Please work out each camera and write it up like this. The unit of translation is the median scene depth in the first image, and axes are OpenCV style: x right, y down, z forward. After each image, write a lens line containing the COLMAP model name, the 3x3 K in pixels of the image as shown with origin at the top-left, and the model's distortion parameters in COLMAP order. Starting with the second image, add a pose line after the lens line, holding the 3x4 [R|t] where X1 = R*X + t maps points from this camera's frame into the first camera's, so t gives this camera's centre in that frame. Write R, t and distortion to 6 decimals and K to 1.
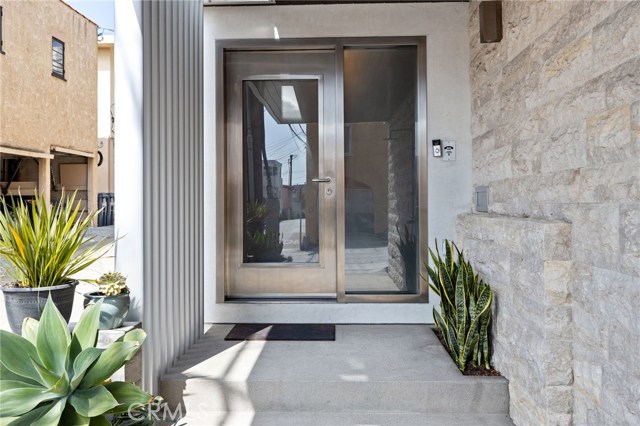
lens RADIAL K [[555.6, 0, 319.7], [0, 555.6, 190.9], [0, 0, 1]] dist [0.006050, 0.004424]
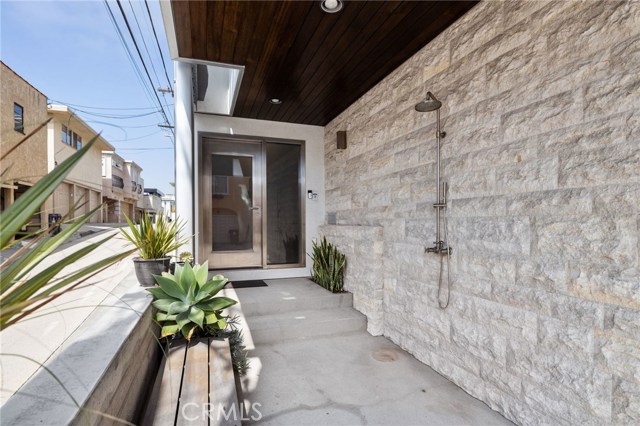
lens RADIAL K [[319.4, 0, 320.1], [0, 319.4, 223.1], [0, 0, 1]] dist [0.000005, 0.000063]
pose [[0.927840, 0.003342, 0.372963, -0.265915], [-0.012125, 0.999702, 0.021208, 0.008598], [-0.372781, -0.024200, 0.927604, -0.190194]]
